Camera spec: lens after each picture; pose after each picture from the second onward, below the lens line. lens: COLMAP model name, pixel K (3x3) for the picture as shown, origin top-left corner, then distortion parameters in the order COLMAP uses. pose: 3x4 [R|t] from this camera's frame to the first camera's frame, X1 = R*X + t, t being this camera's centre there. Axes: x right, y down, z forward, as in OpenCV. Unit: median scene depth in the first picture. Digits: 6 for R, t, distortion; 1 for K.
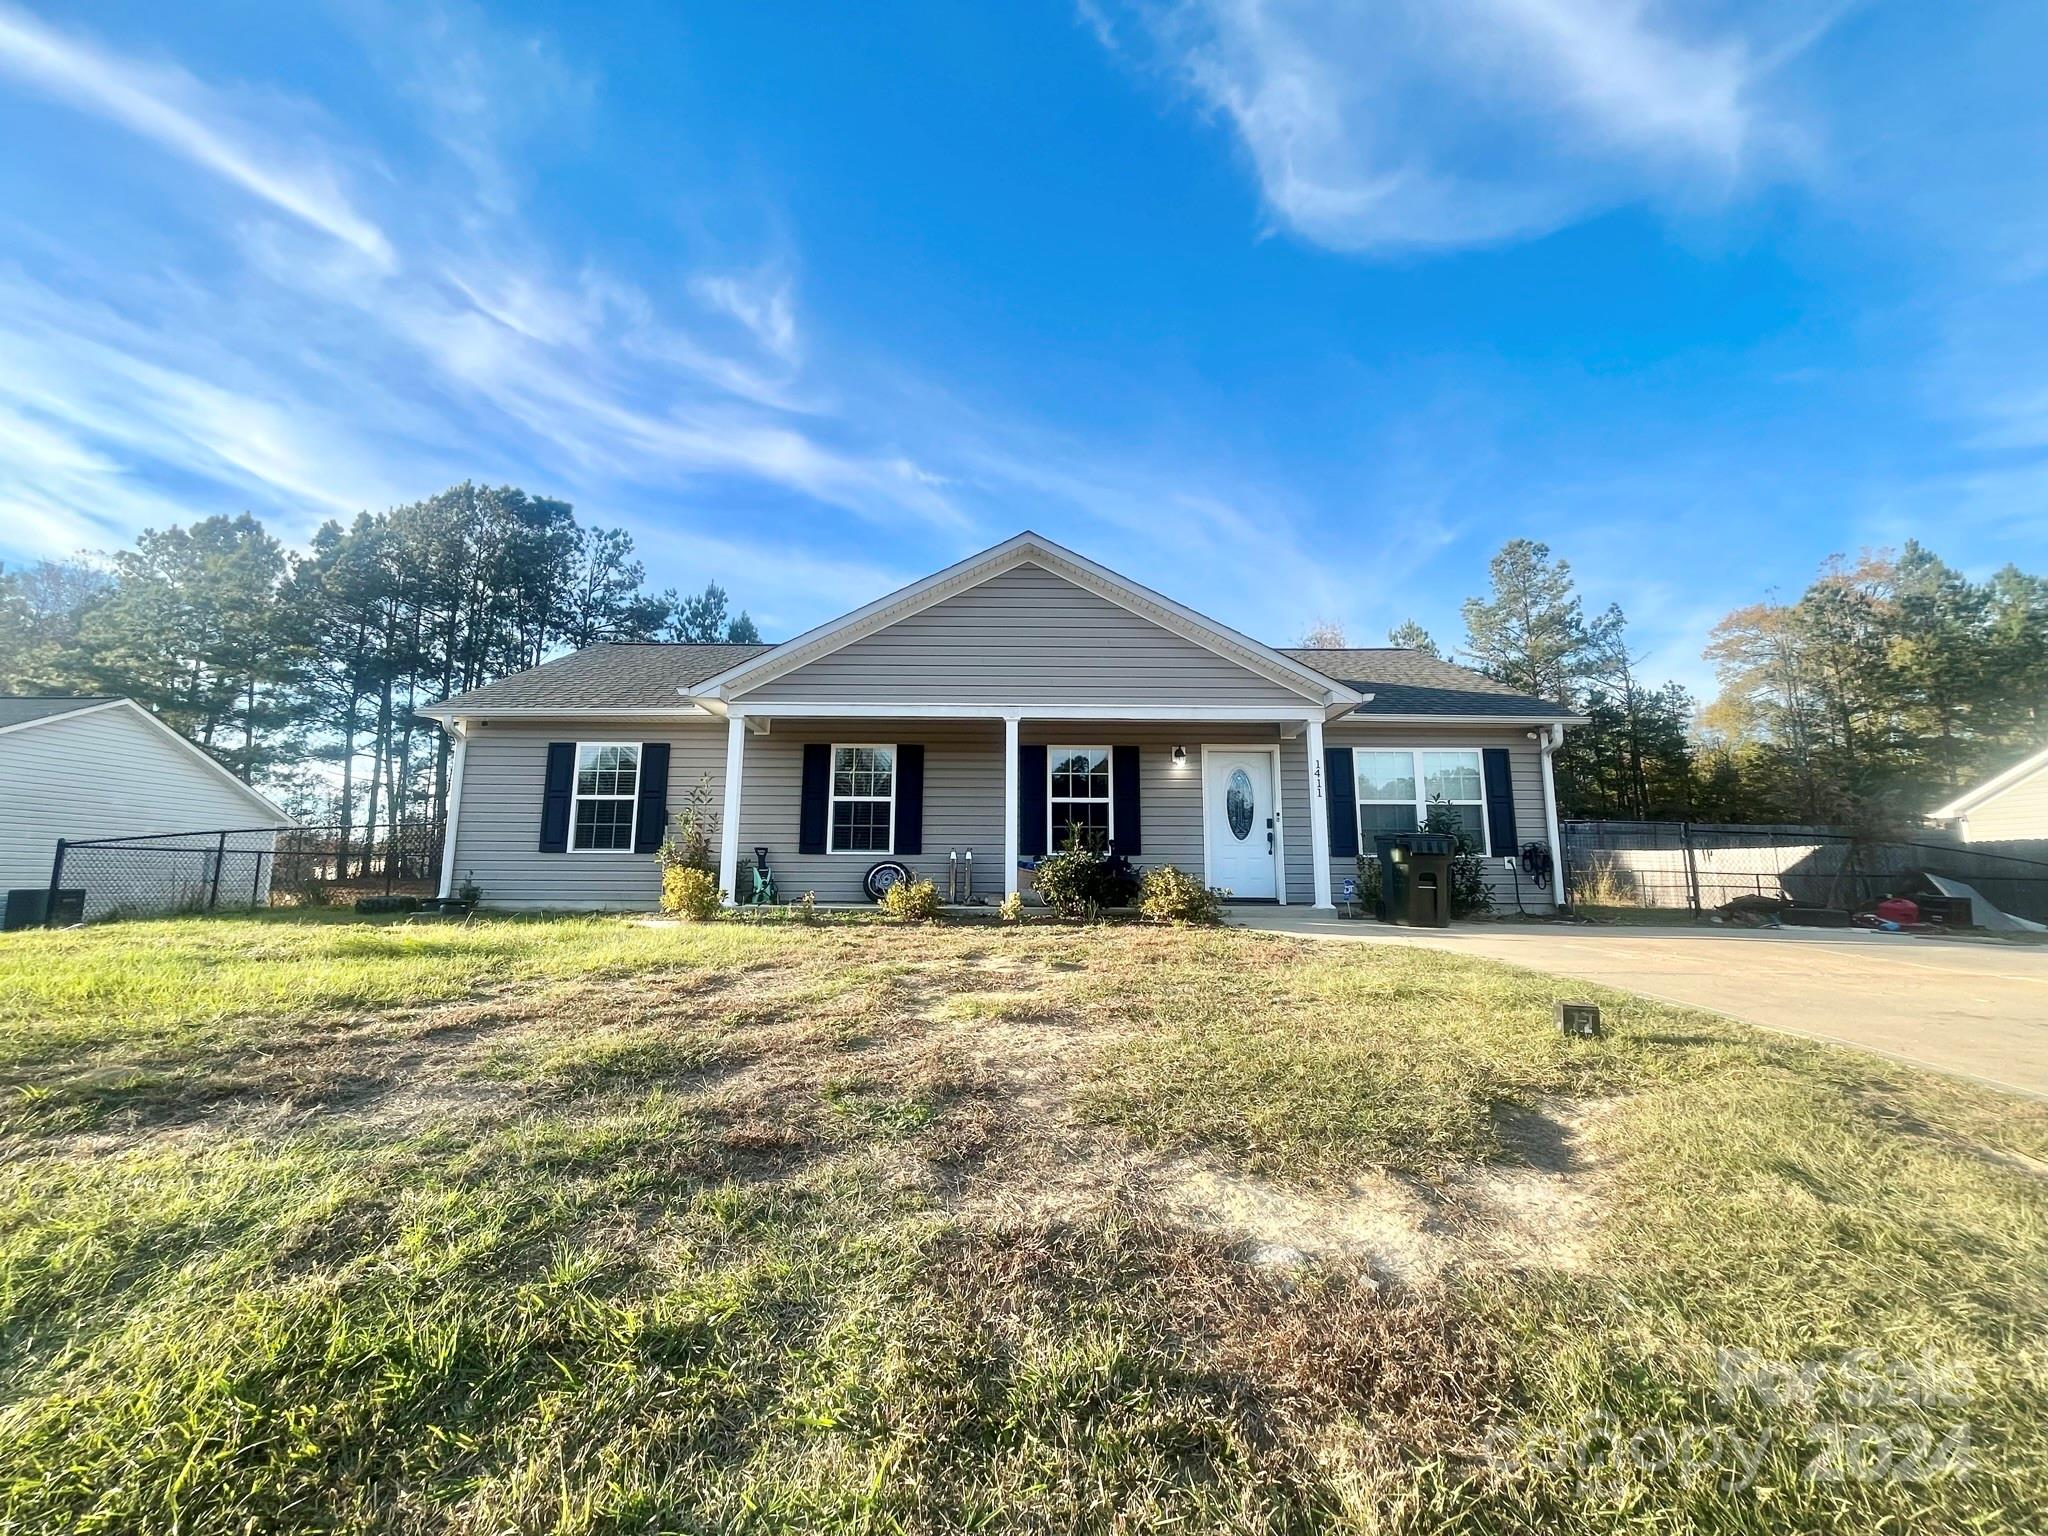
lens RADIAL K [[816.7, 0, 1025.0], [0, 816.7, 796.9], [0, 0, 1]] dist [-0.000966, -0.000103]
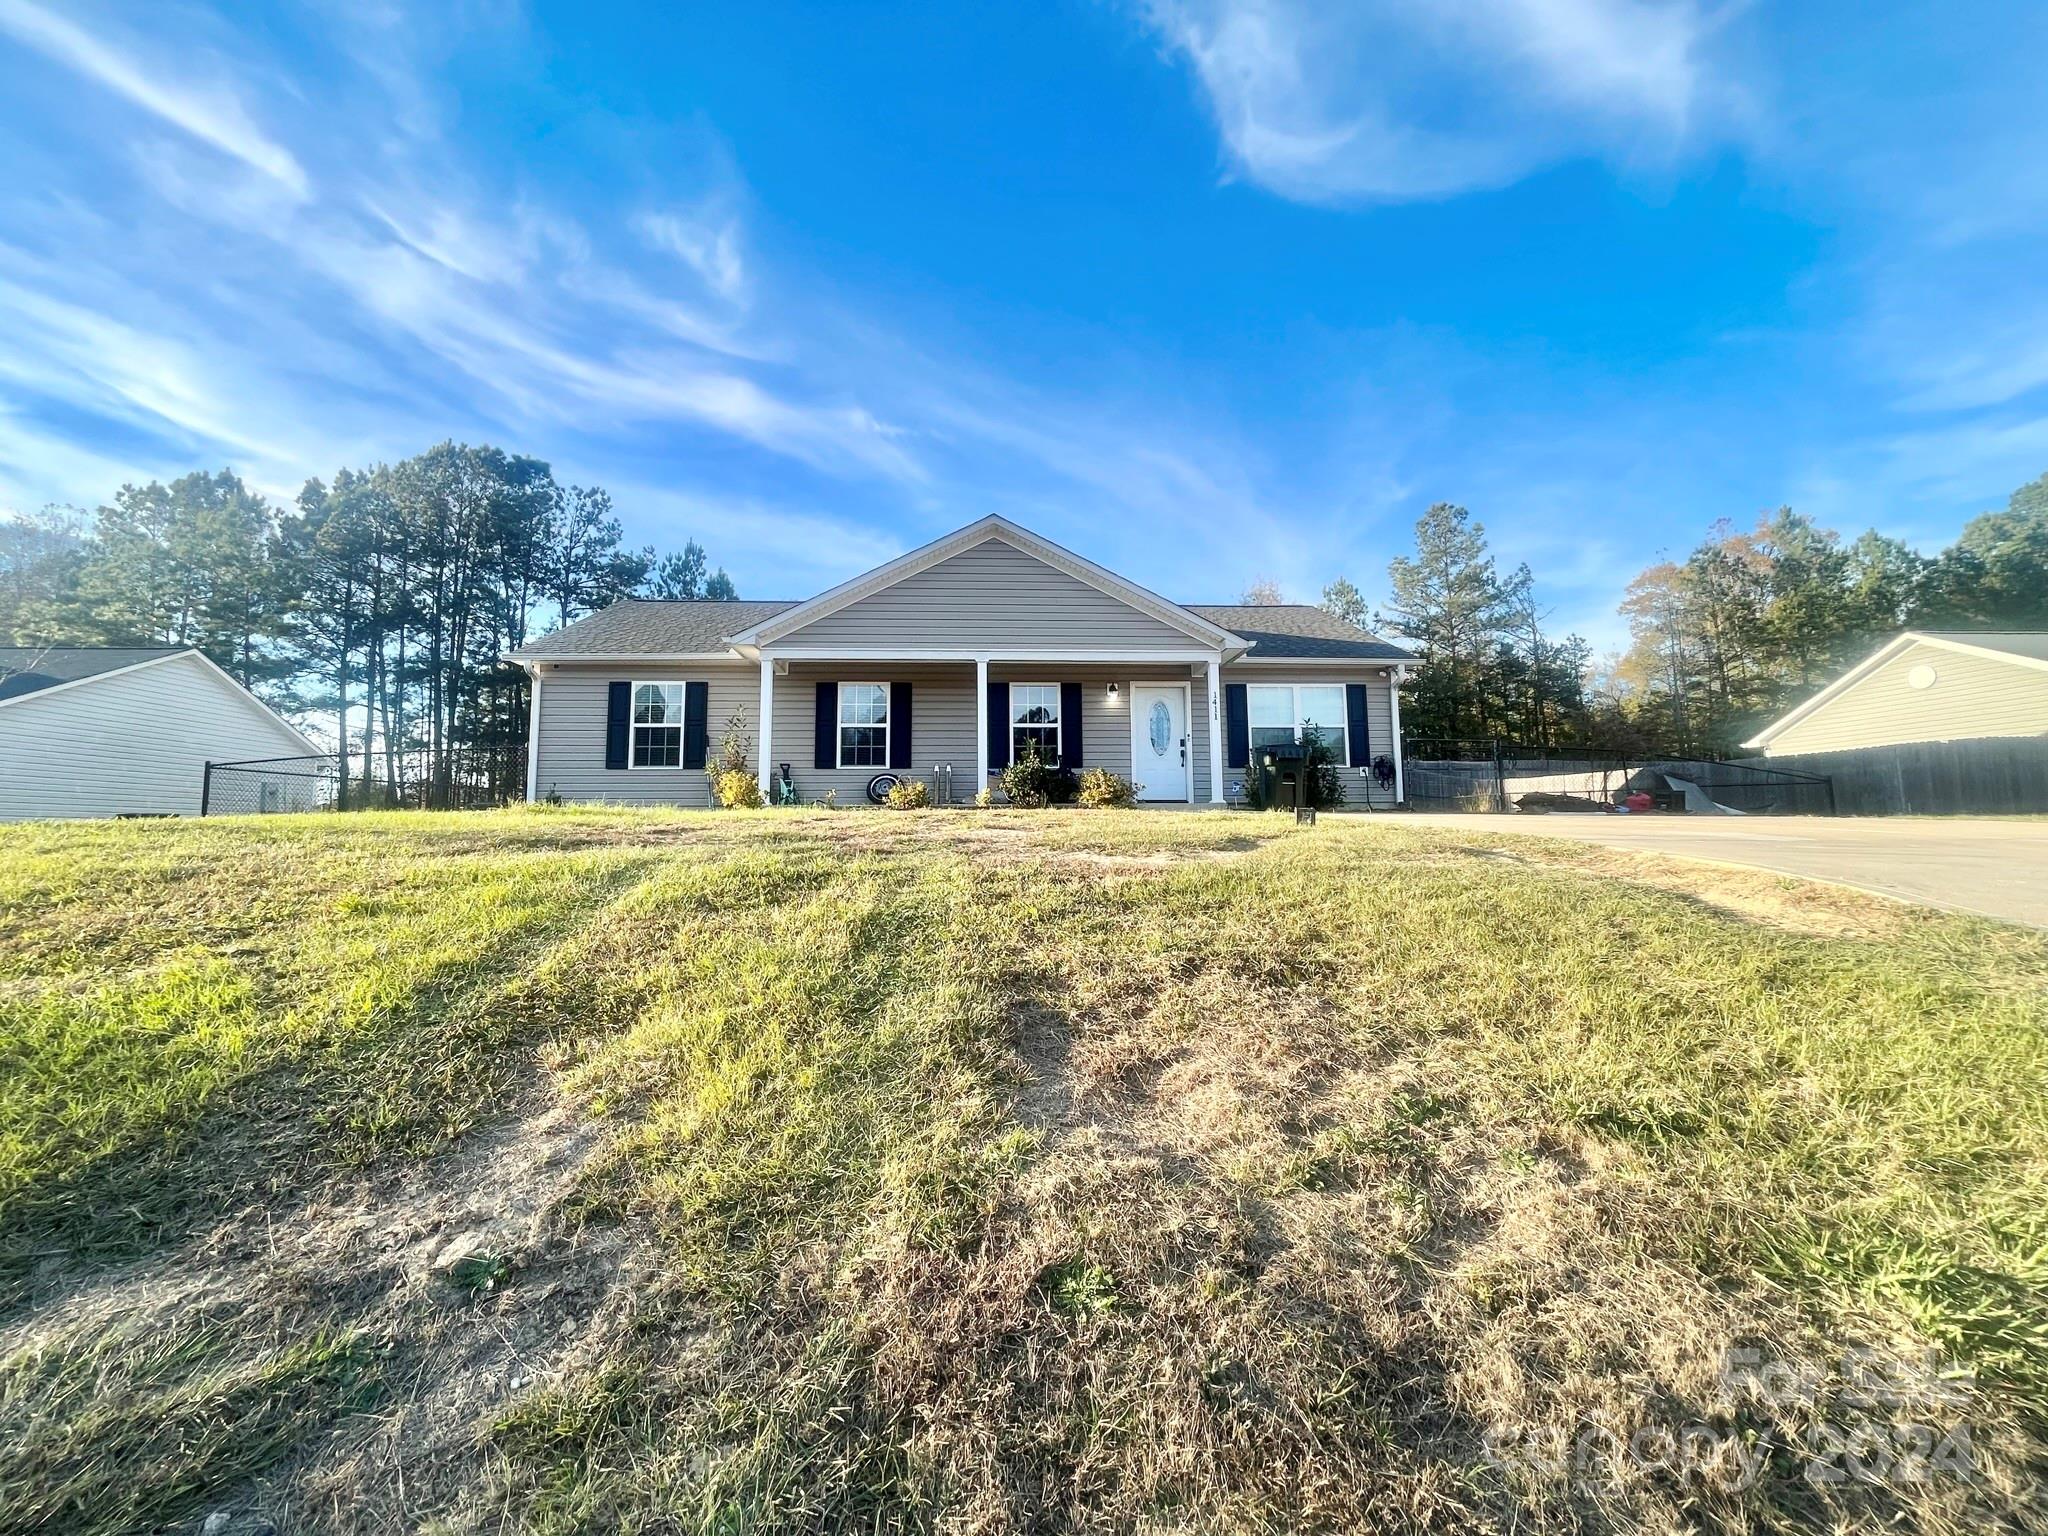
lens RADIAL K [[828.2, 0, 1024.0], [0, 828.2, 768.0], [0, 0, 1]] dist [0.009745, -0.006474]
pose [[0.998843, -0.007872, 0.047439, -0.004113], [0.007074, 0.999831, 0.016960, 0.016435], [-0.047565, -0.016605, 0.998730, -0.100258]]
